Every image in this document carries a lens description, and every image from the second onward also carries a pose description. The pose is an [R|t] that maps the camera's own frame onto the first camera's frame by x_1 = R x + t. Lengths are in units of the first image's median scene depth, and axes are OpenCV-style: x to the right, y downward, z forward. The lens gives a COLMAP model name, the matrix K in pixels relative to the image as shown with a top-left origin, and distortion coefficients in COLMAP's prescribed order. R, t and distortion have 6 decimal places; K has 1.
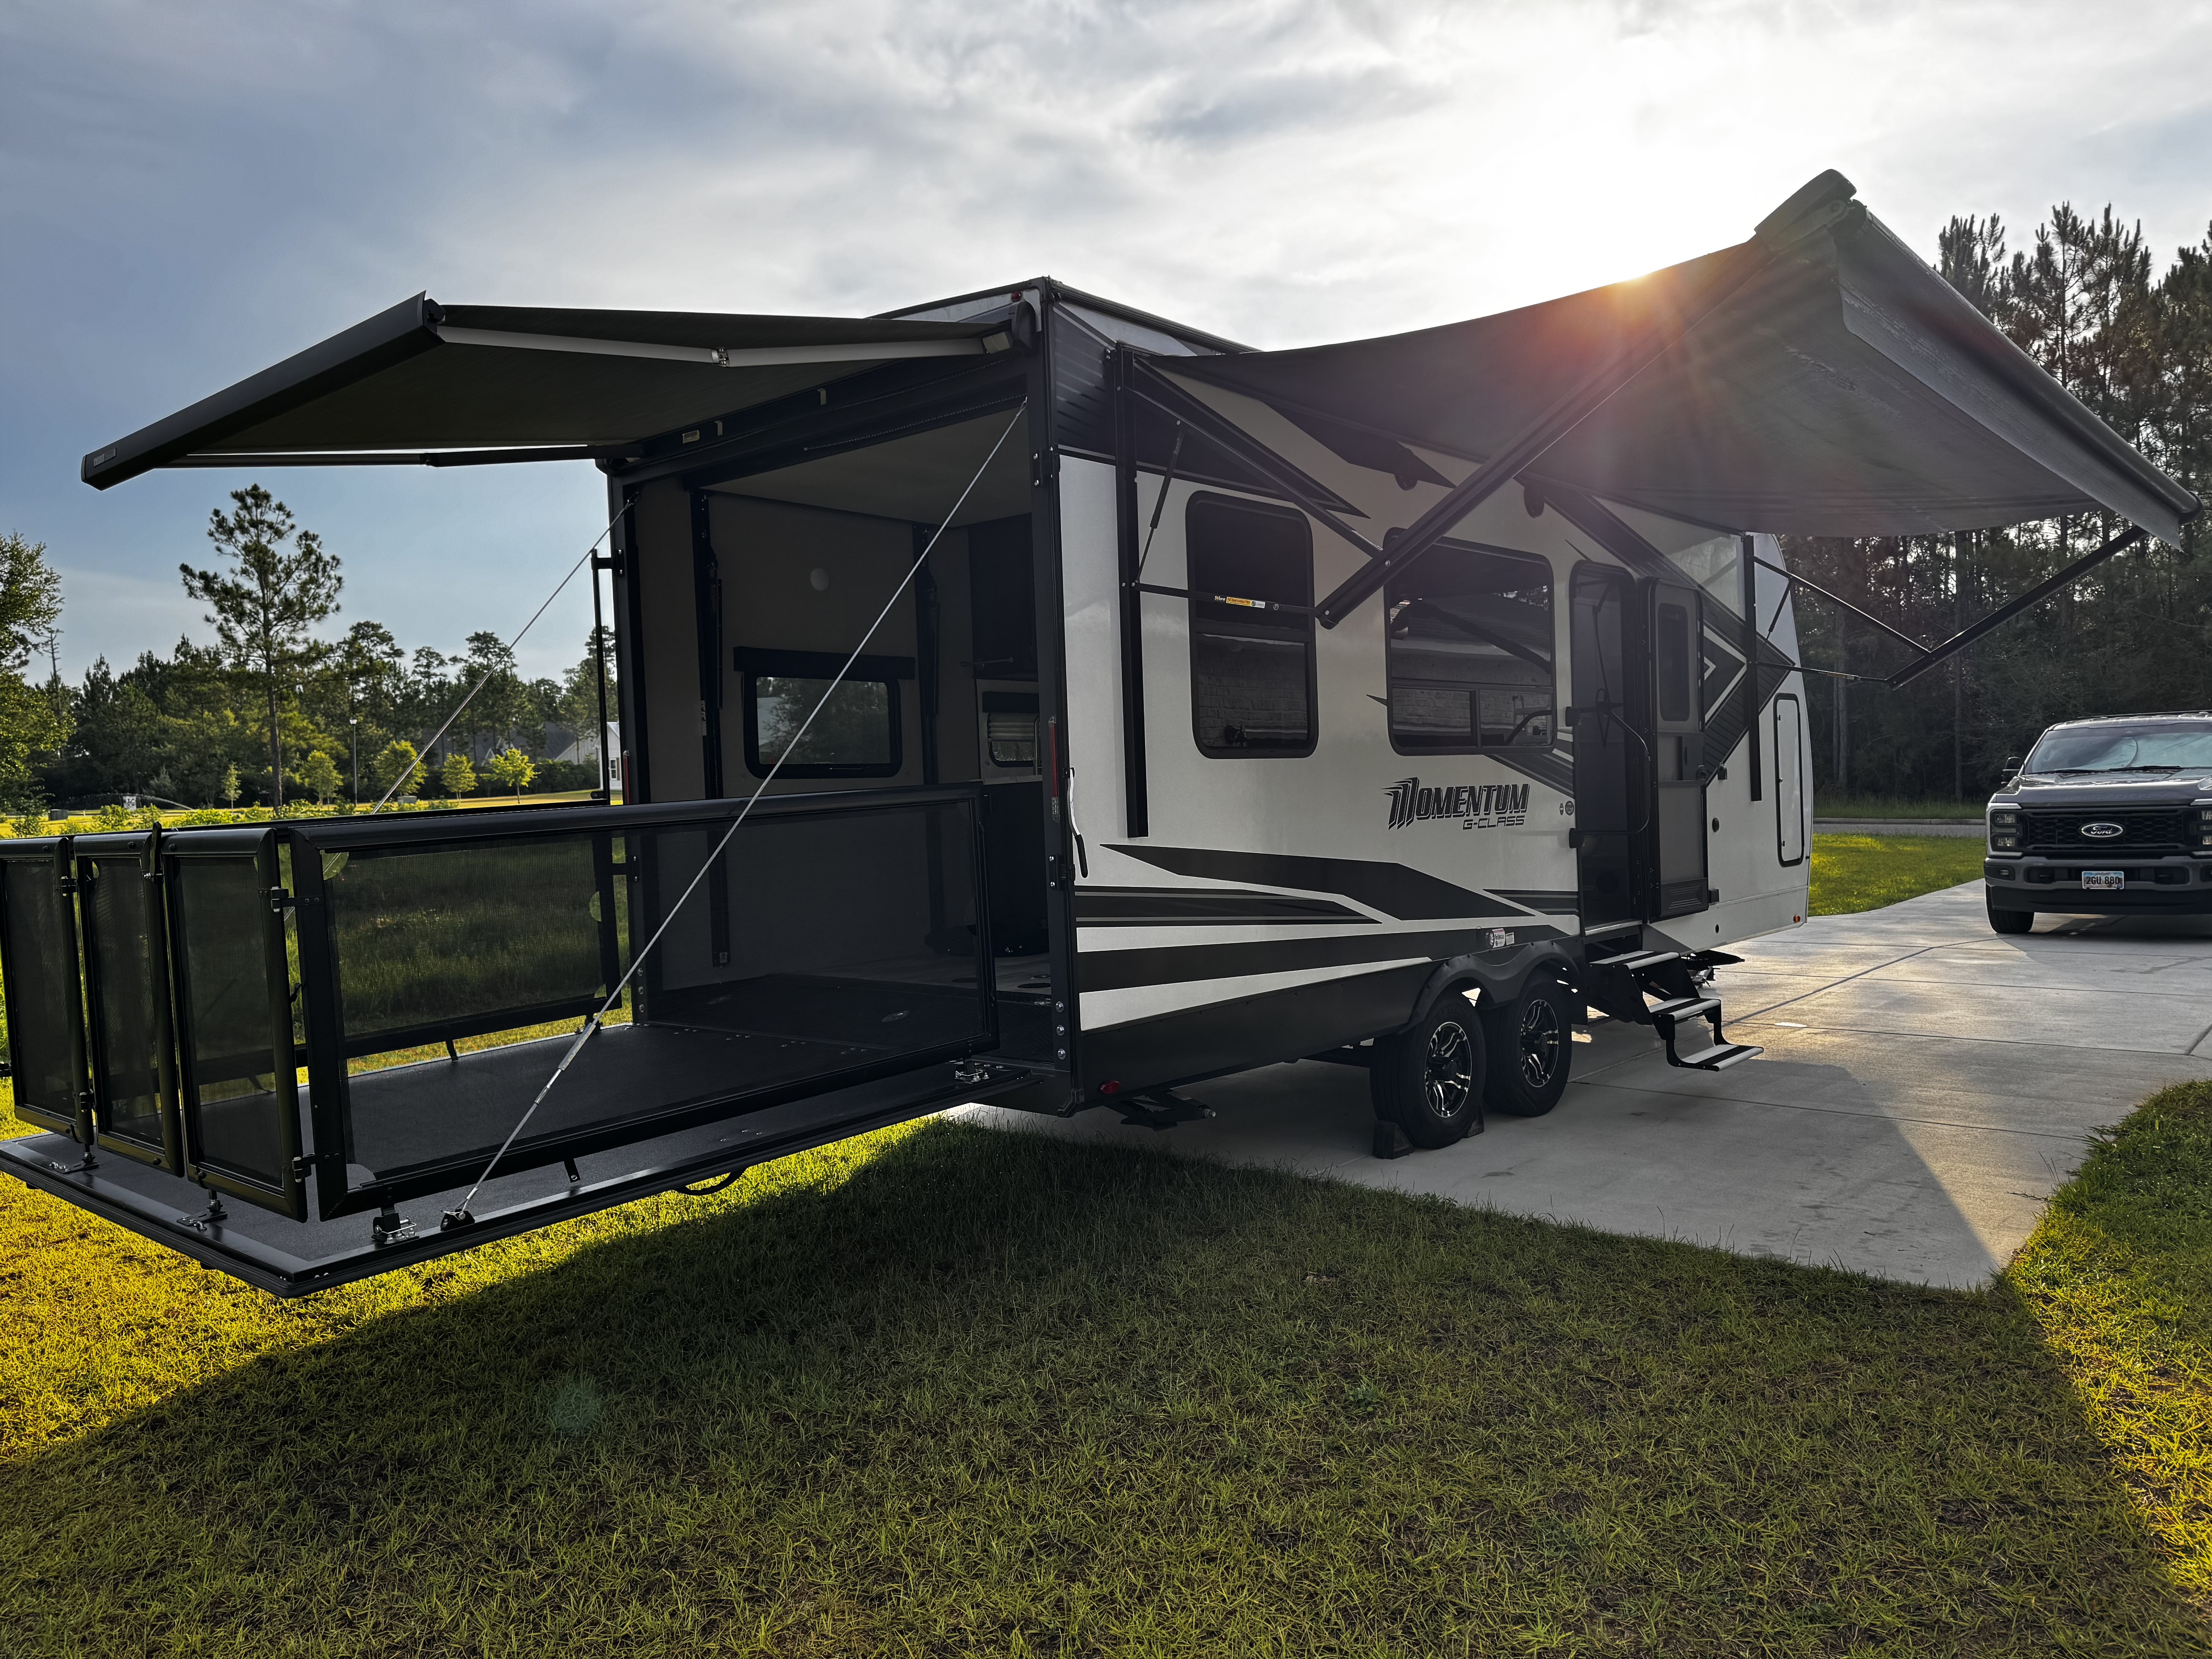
lens RADIAL K [[1565.1, 0, 1106.0], [0, 1565.1, 829.5], [0, 0, 1]] dist [0.045149, -0.049237]
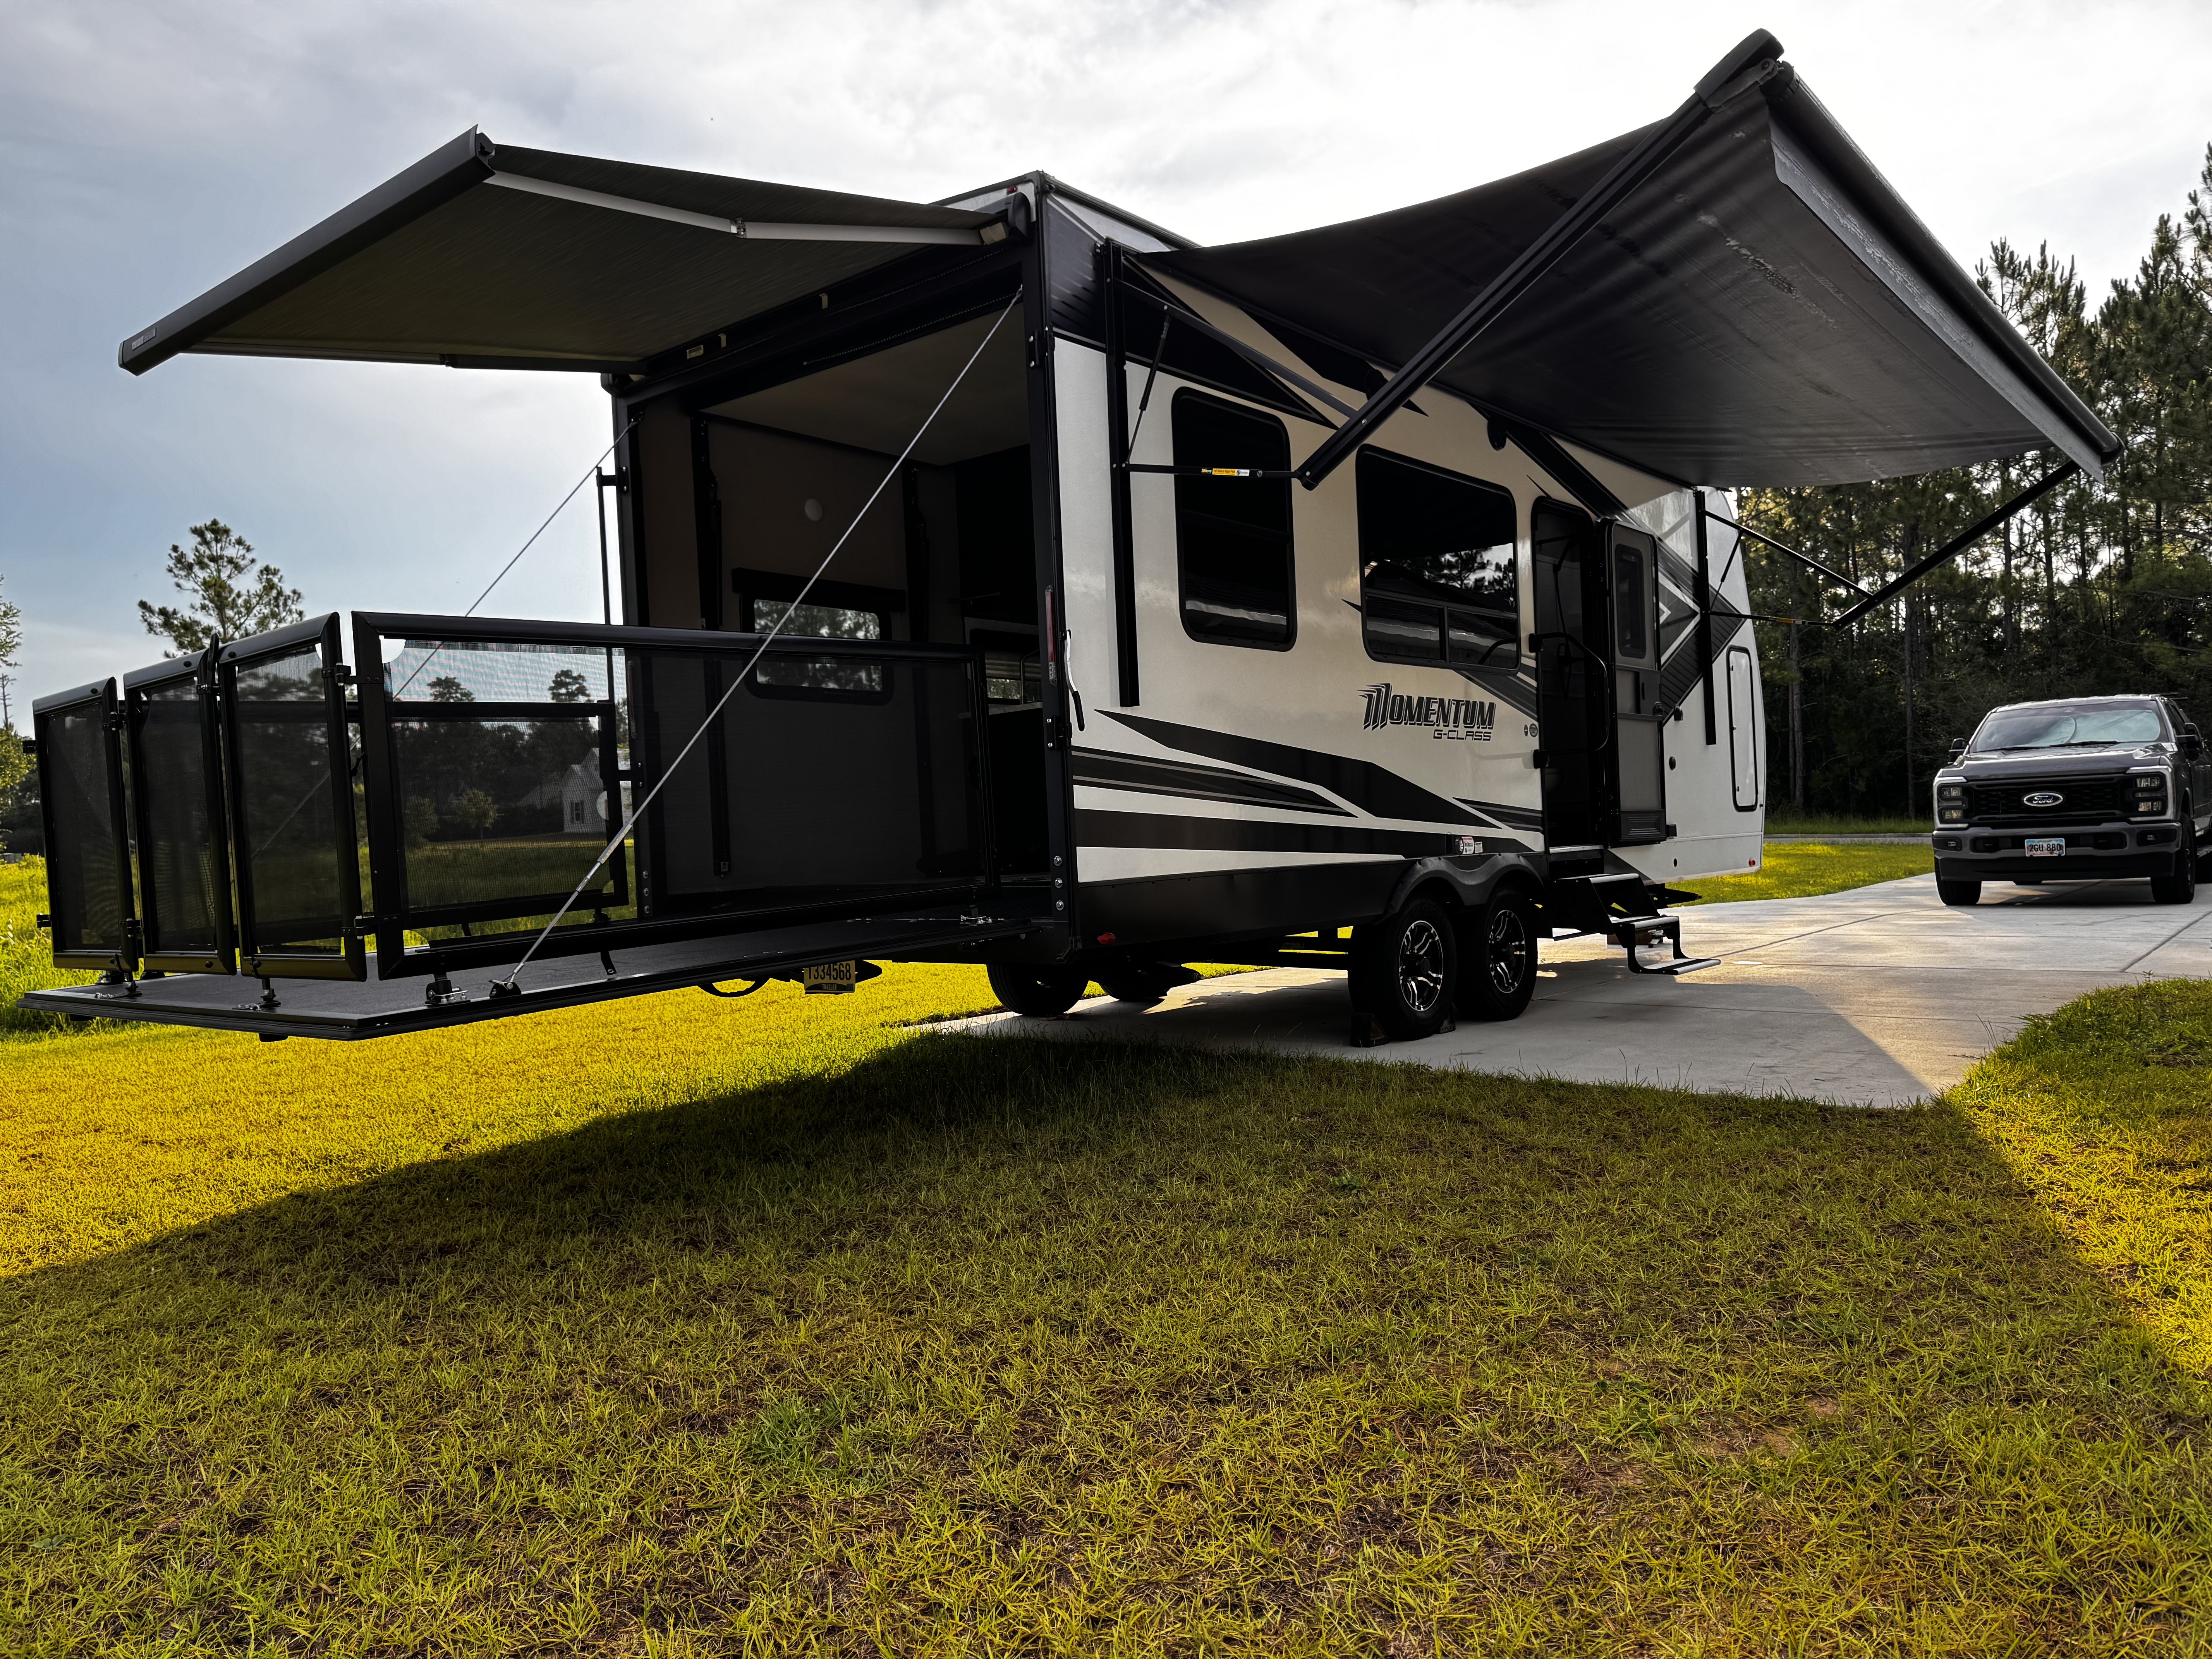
lens RADIAL K [[1562.4, 0, 1116.5], [0, 1562.4, 839.8], [0, 0, 1]] dist [0.067570, -0.090327]
pose [[0.999598, -0.007246, 0.027399, -0.014841], [0.007837, 0.999737, -0.021535, 0.097844], [-0.027236, 0.021741, 0.999393, -0.045581]]
